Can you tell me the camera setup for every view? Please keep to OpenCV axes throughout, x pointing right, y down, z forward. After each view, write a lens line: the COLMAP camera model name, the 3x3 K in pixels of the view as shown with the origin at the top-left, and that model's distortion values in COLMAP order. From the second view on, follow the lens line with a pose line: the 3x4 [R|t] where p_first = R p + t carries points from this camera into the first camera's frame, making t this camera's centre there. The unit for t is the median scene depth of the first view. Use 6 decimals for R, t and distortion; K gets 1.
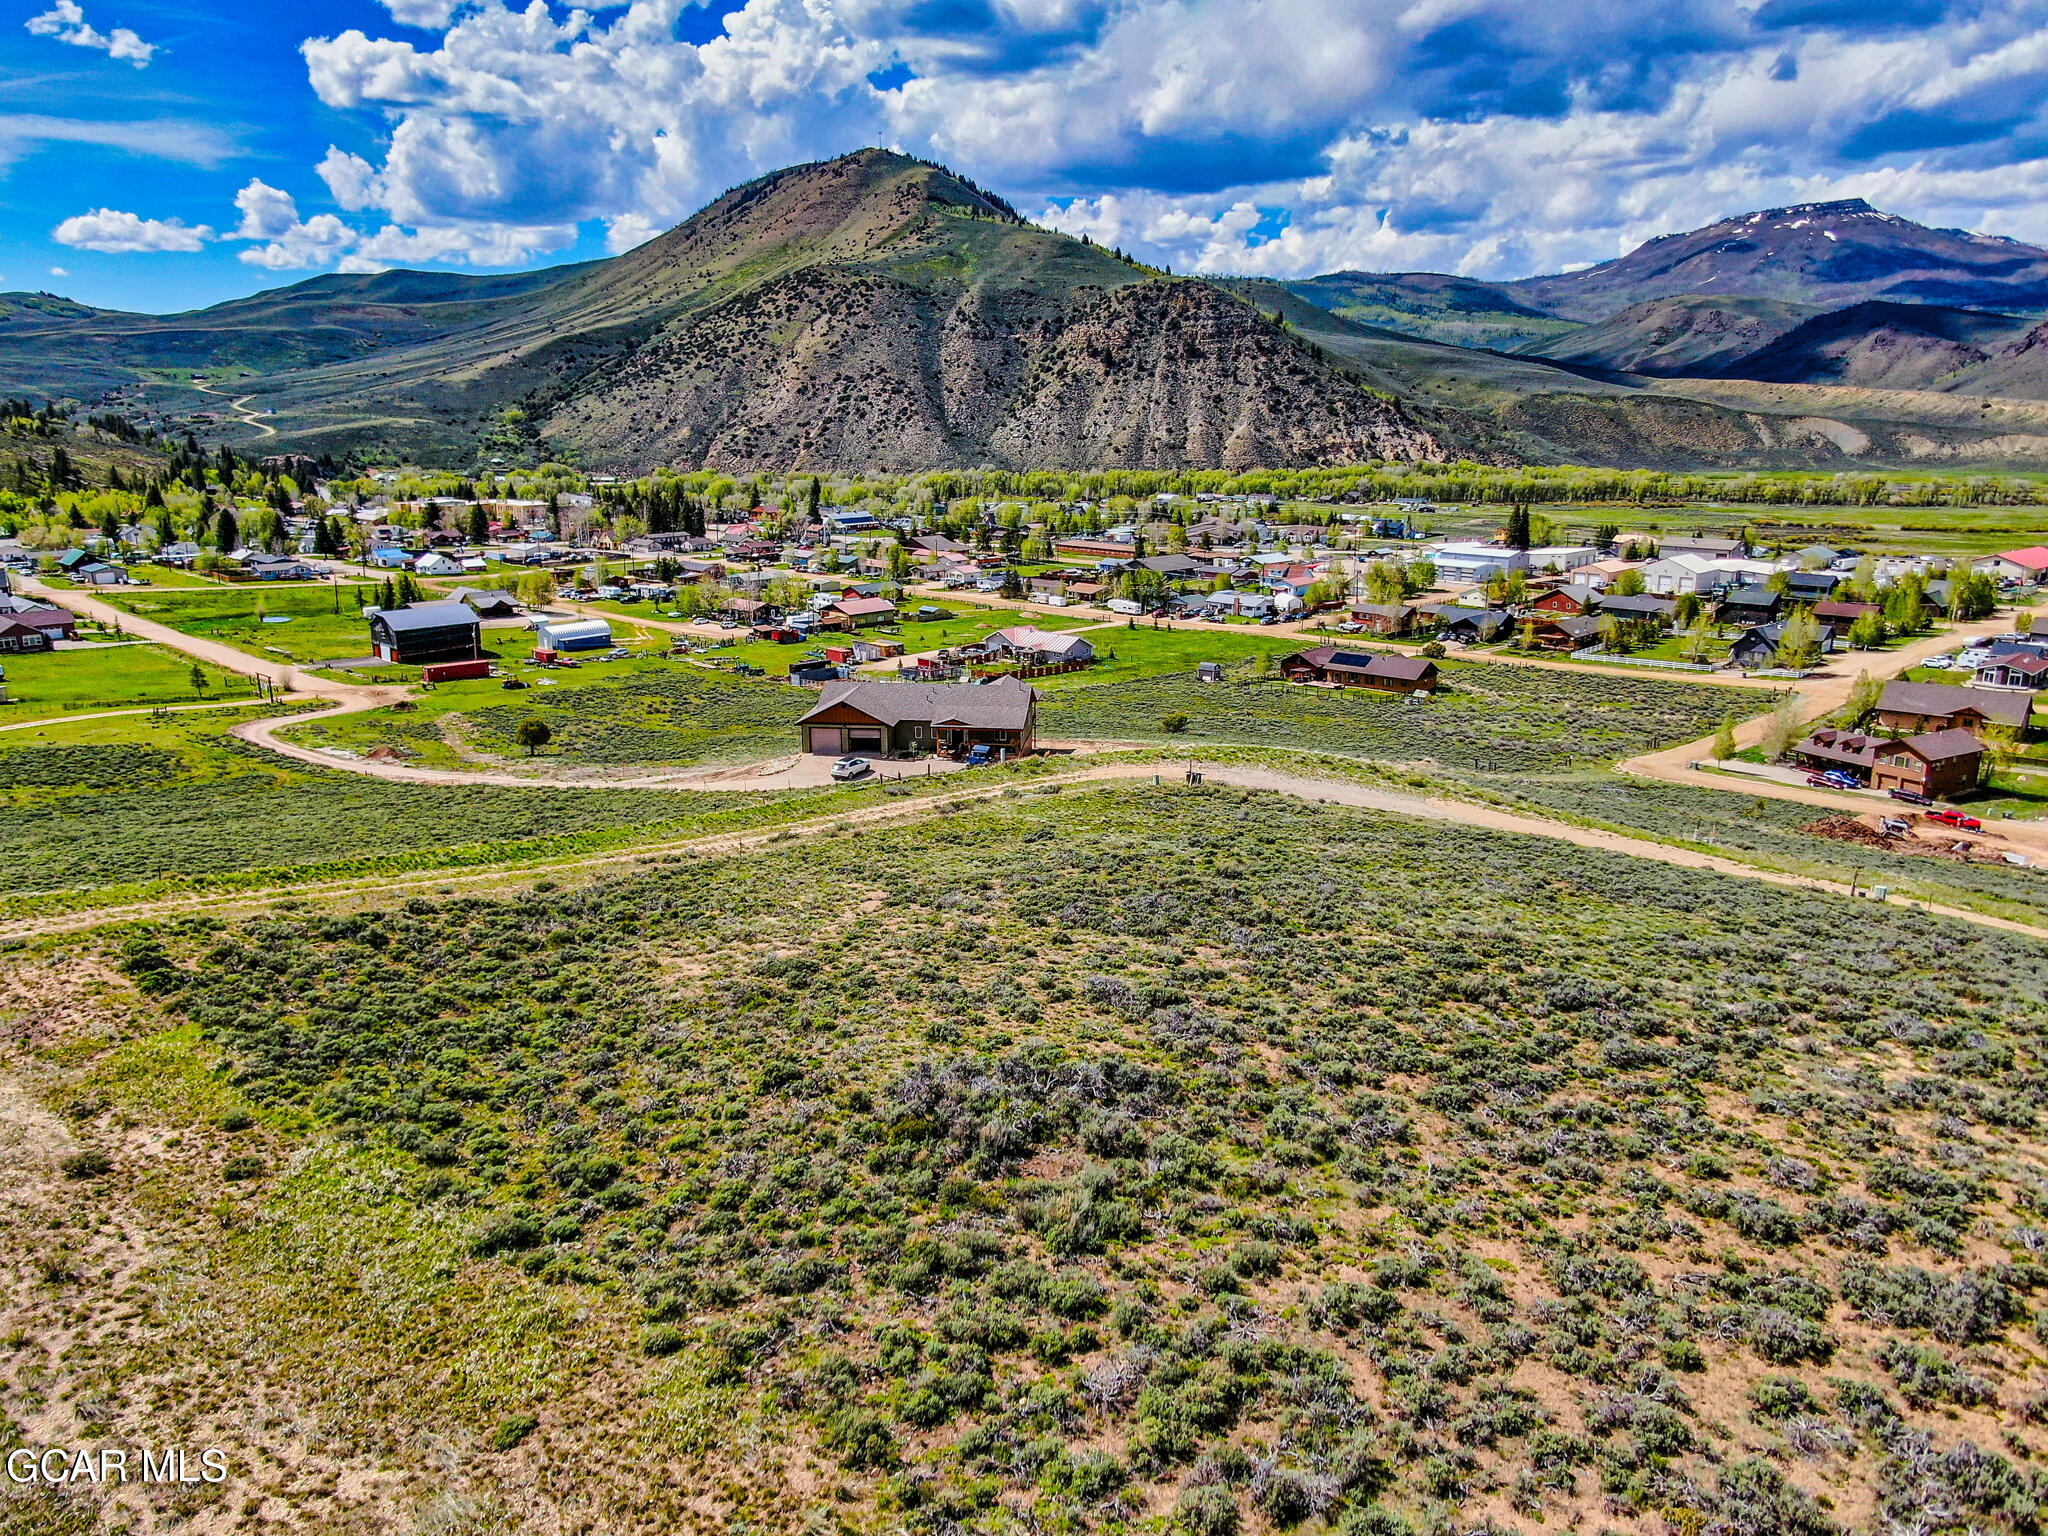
lens RADIAL K [[1490.9, 0, 1024.4], [0, 1490.9, 767.5], [0, 0, 1]] dist [-0.024035, 0.065850]
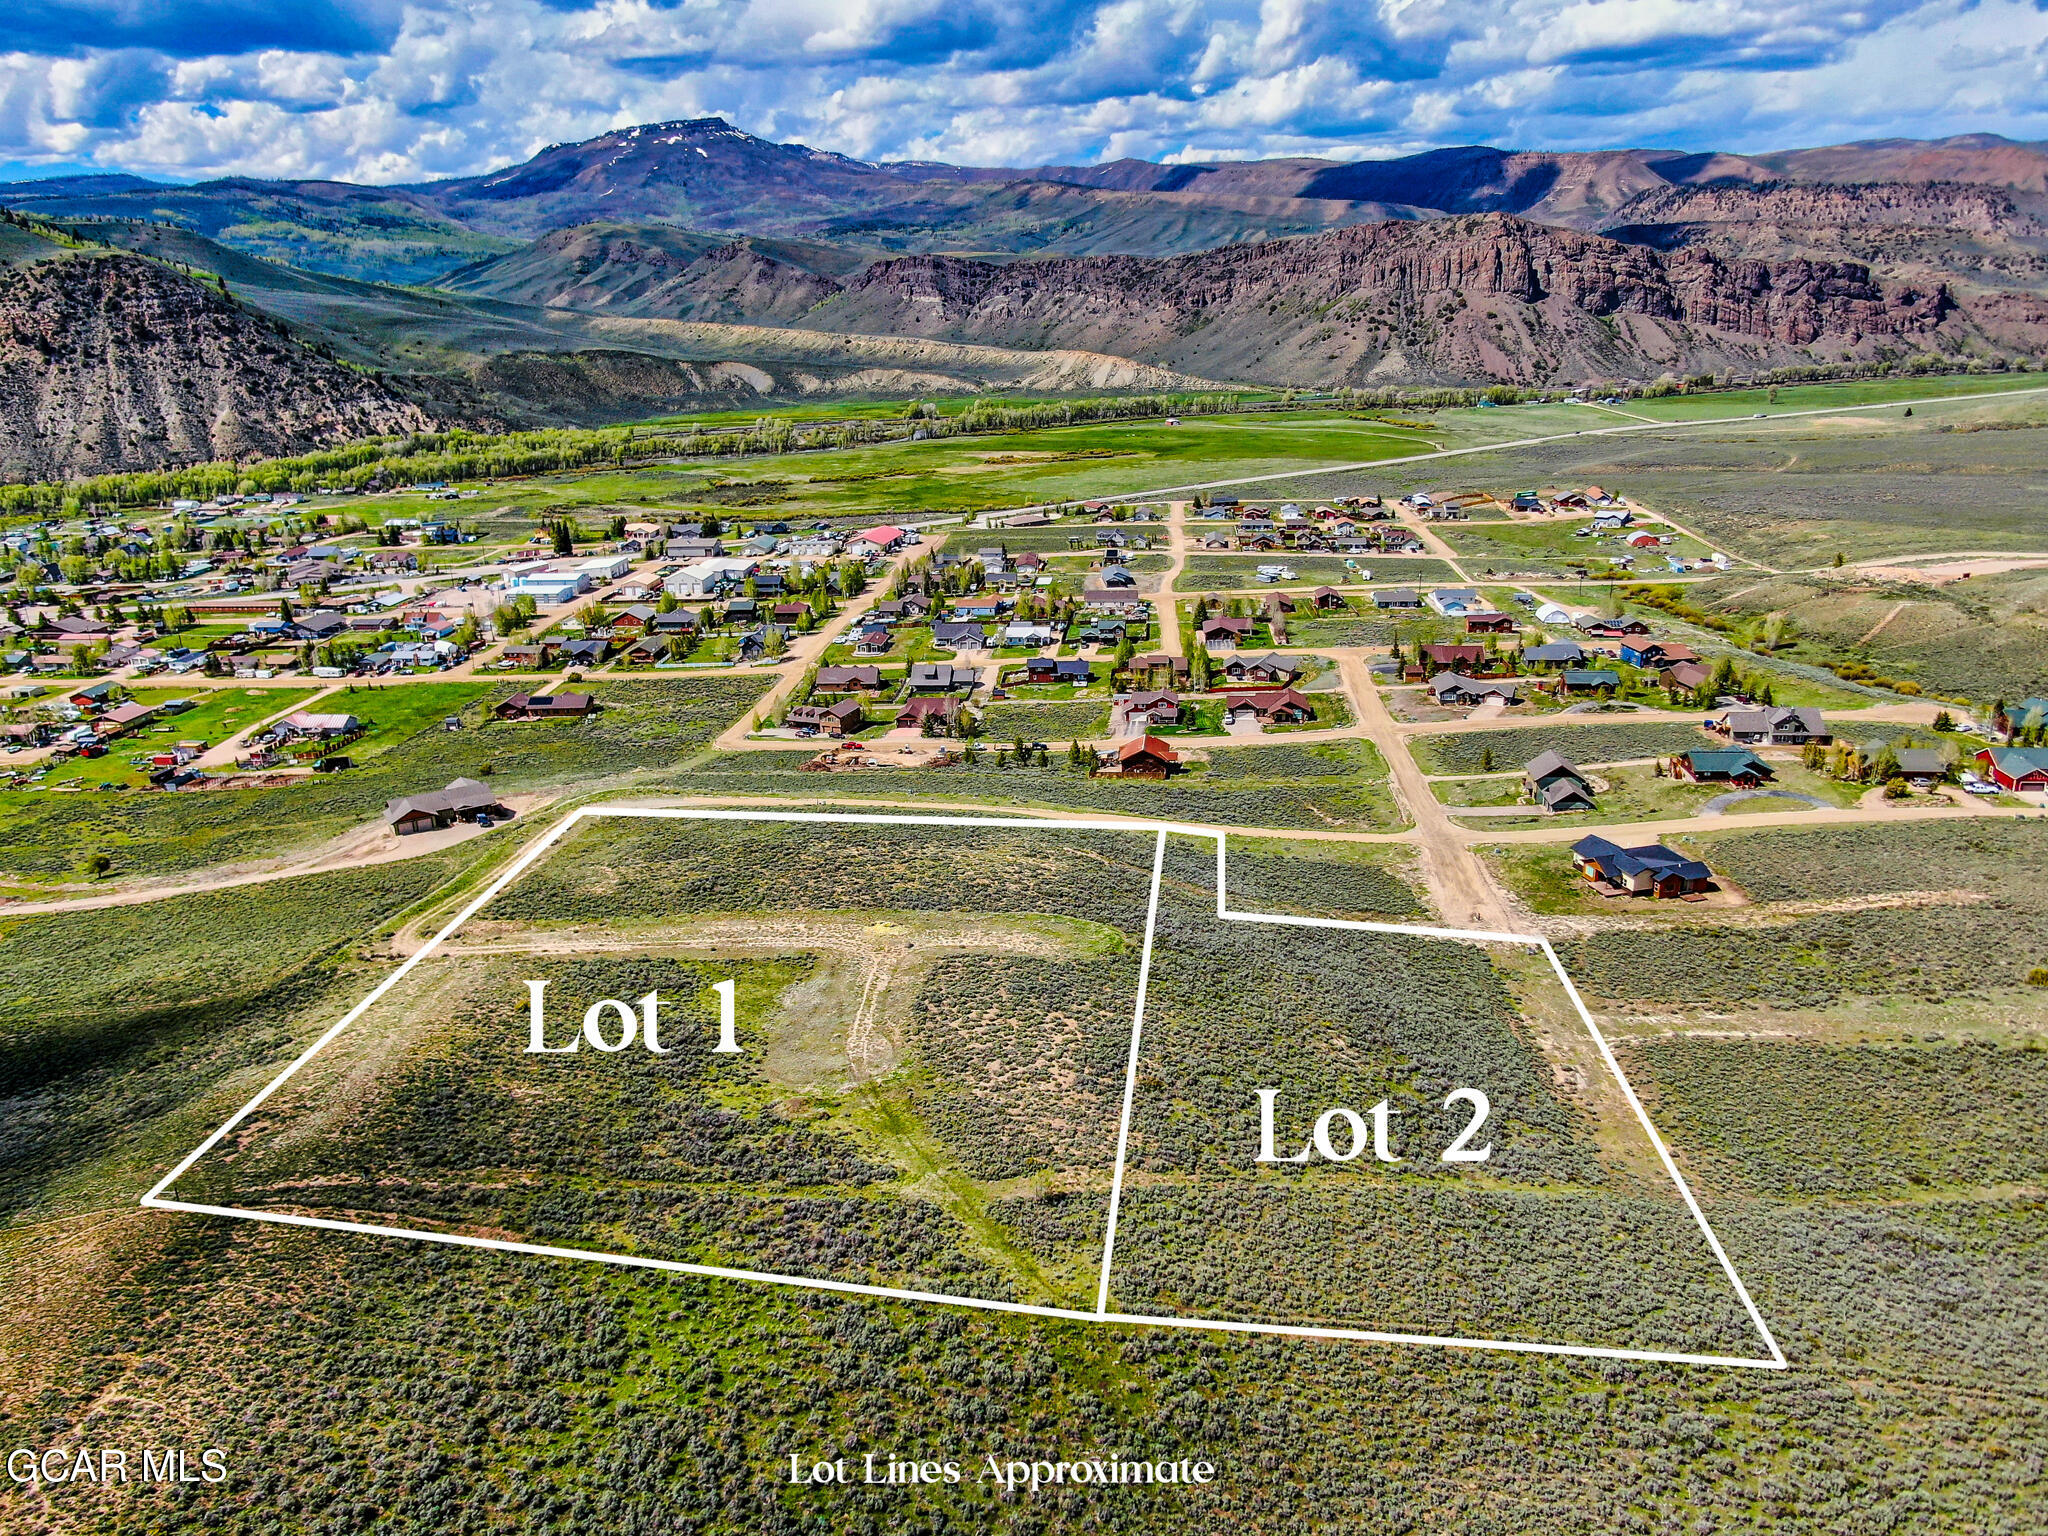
lens RADIAL K [[1486.5, 0, 1025.0], [0, 1486.5, 768.1], [0, 0, 1]] dist [-0.003383, 0.025353]
pose [[0.783422, -0.217073, 0.582348, -0.149763], [0.177879, 0.976137, 0.124563, -0.047627], [-0.595490, 0.006002, 0.803340, -0.290699]]
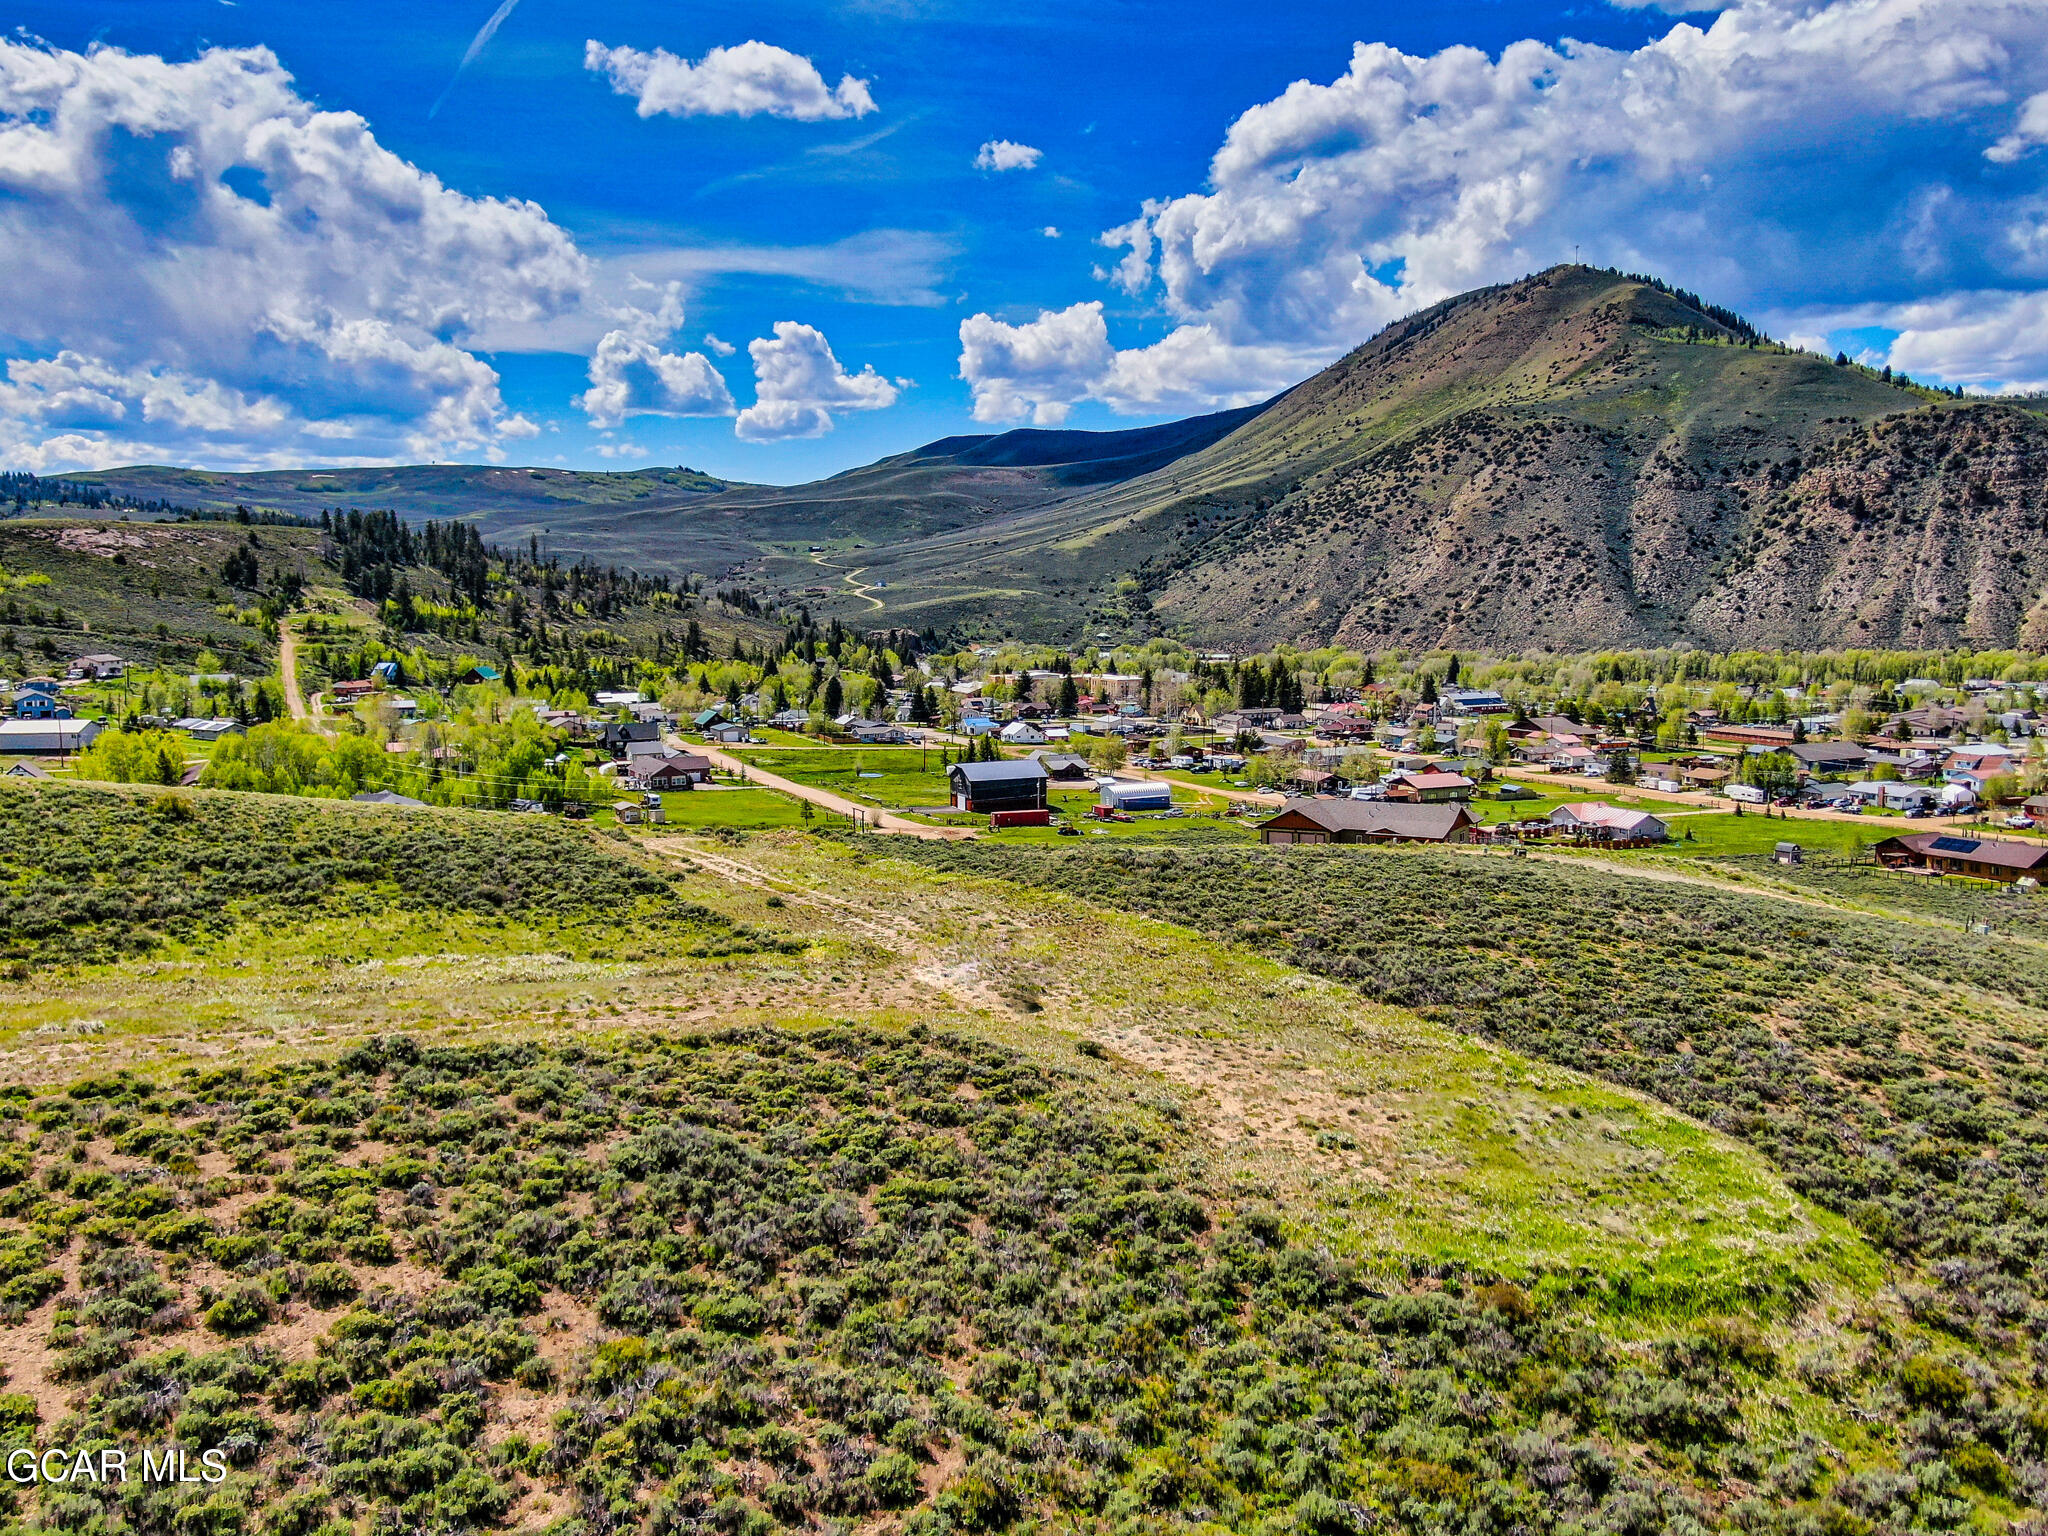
lens RADIAL K [[1889.1, 0, 1023.8], [0, 1889.1, 766.5], [0, 0, 1]] dist [-0.009083, 0.119655]
pose [[0.928062, 0.029036, -0.371291, 0.053014], [-0.079363, 0.989476, -0.120991, 0.027071], [0.363871, 0.141754, 0.920600, -0.108611]]
